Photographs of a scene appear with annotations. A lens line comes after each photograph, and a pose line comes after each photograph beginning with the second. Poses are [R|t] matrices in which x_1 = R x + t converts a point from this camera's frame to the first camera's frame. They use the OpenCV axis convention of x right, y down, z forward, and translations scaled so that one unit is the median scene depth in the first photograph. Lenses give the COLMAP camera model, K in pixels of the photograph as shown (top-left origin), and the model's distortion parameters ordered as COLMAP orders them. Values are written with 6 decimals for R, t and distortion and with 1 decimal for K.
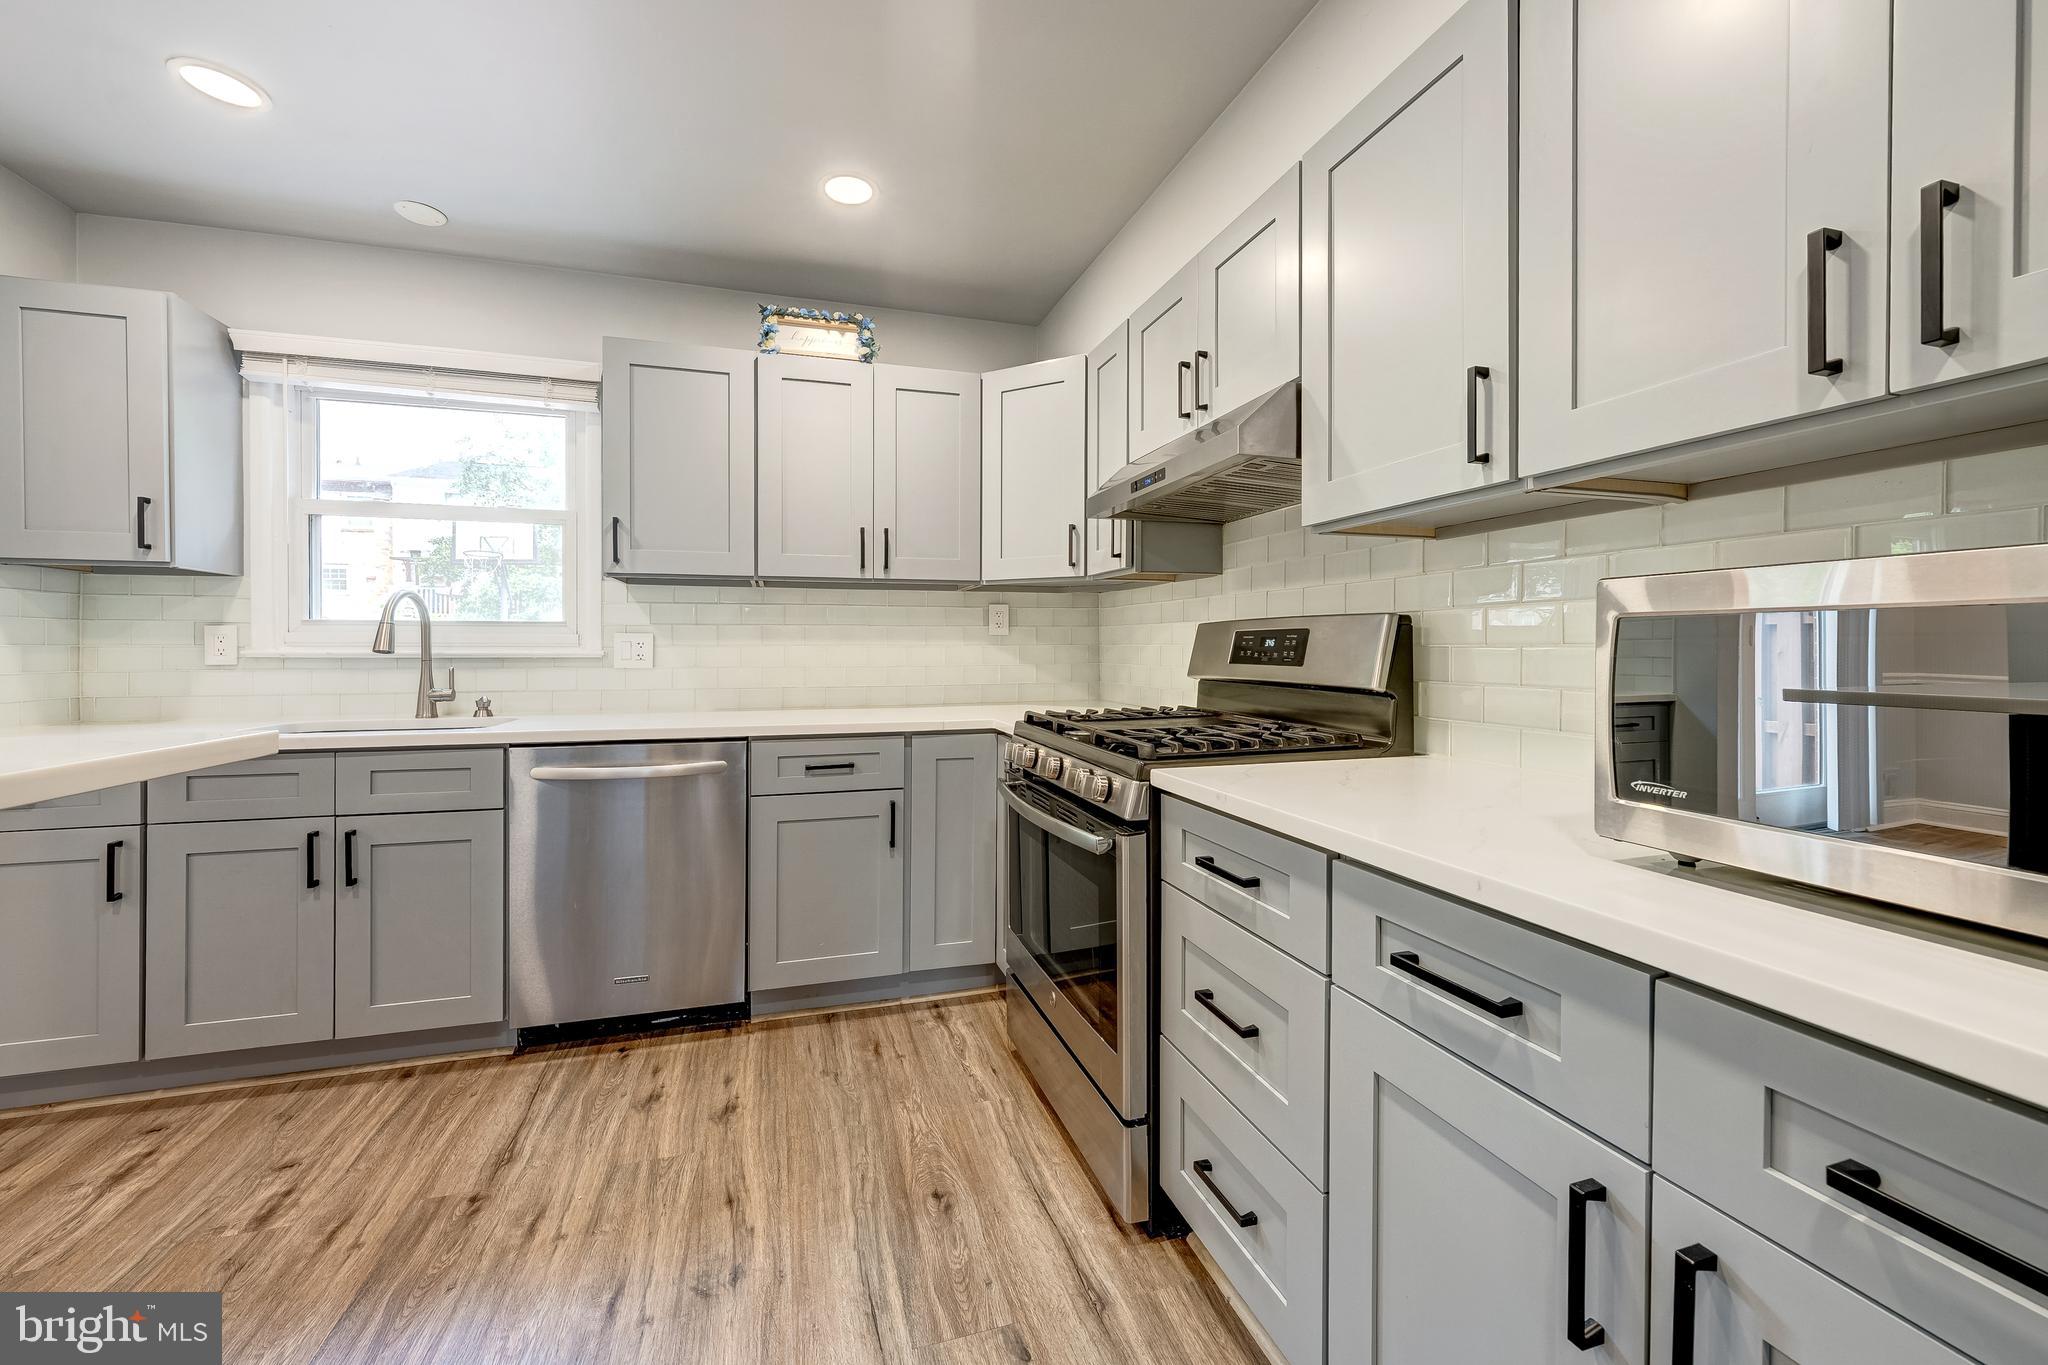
lens RADIAL K [[766.3, 0, 1012.5], [0, 766.3, 667.6], [0, 0, 1]] dist [-0.002712, -0.000976]
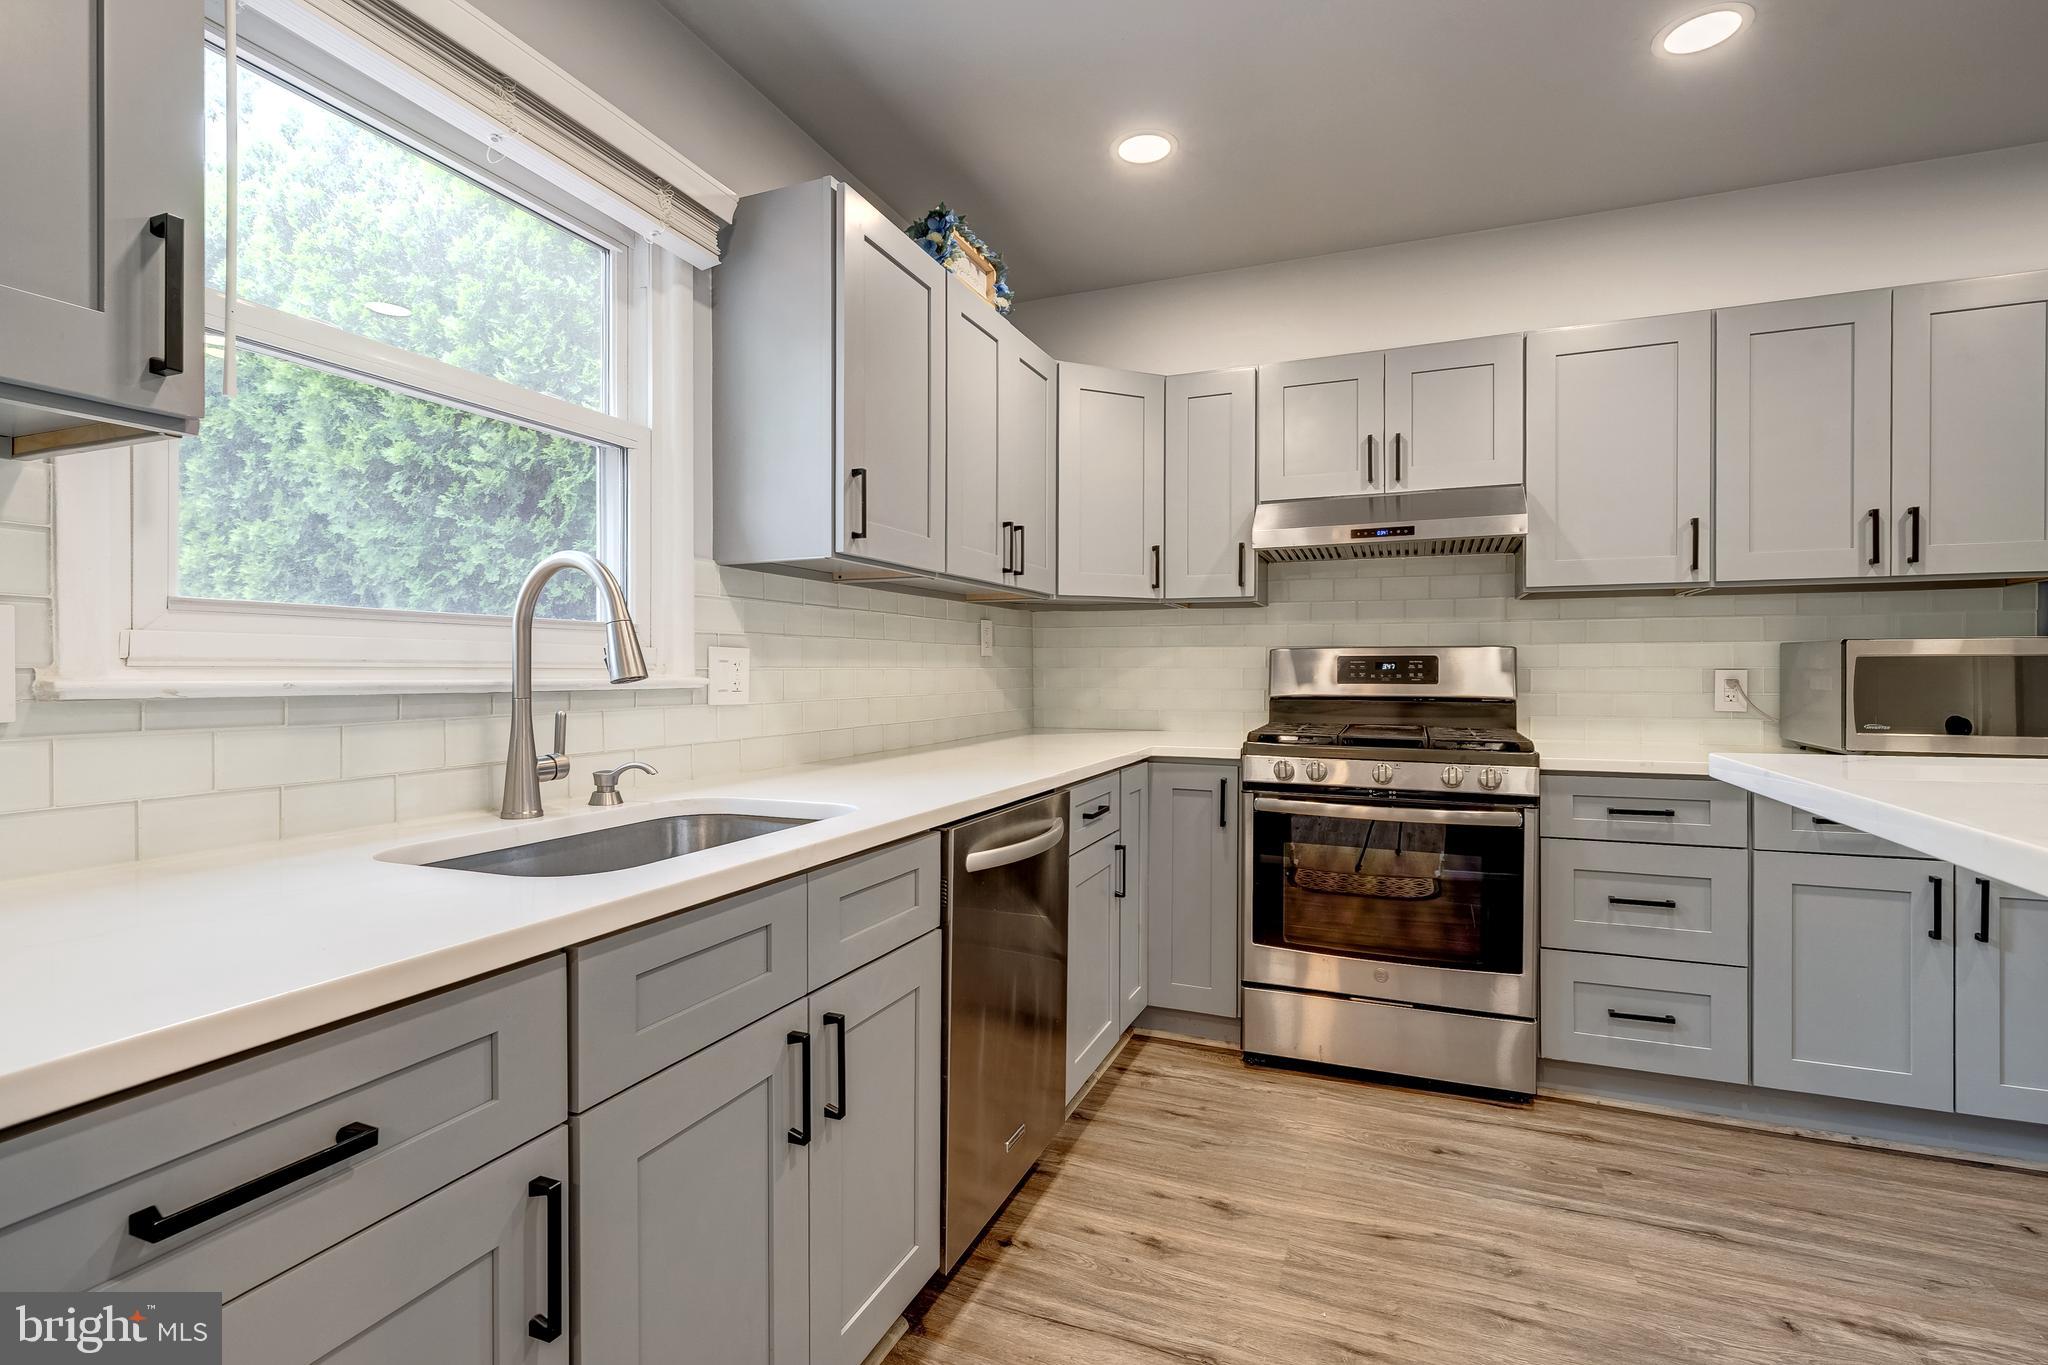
lens RADIAL K [[951.0, 0, 1016.8], [0, 951.0, 685.0], [0, 0, 1]] dist [-0.012130, 0.000696]
pose [[0.634230, -0.013916, 0.773019, -1.132044], [0.019879, 0.999801, 0.001689, -0.014292], [-0.772889, 0.014295, 0.634380, 0.417361]]
